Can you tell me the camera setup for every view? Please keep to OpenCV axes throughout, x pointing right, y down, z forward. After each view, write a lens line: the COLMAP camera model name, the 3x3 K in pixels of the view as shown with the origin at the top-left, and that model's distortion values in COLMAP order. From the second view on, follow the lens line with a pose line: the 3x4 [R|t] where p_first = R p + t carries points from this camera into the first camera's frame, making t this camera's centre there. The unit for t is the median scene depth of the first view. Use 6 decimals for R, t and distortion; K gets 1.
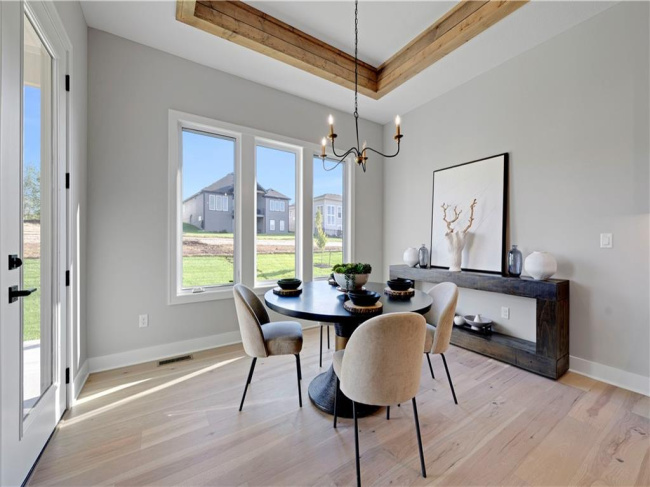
lens RADIAL K [[262.9, 0, 326.8], [0, 262.9, 242.9], [0, 0, 1]] dist [-0.000618, -0.000378]
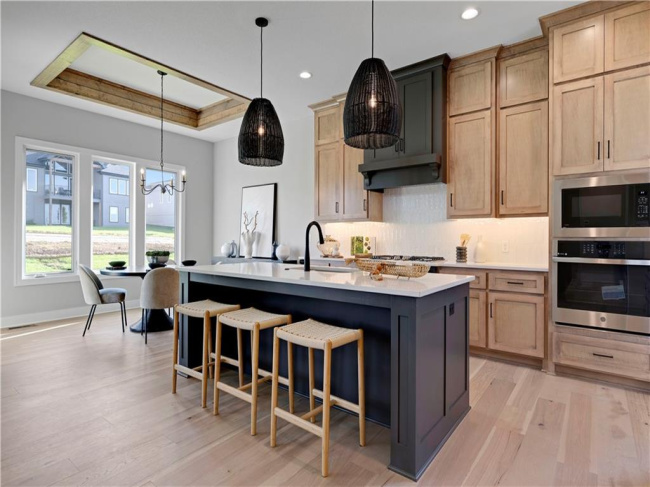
lens RADIAL K [[350.1, 0, 324.8], [0, 350.1, 240.3], [0, 0, 1]] dist [-0.000301, 0.000639]
pose [[0.944133, 0.002740, 0.329554, 0.264055], [-0.002751, 0.999996, -0.000433, 0.005333], [-0.329554, -0.000498, 0.944137, -1.096434]]
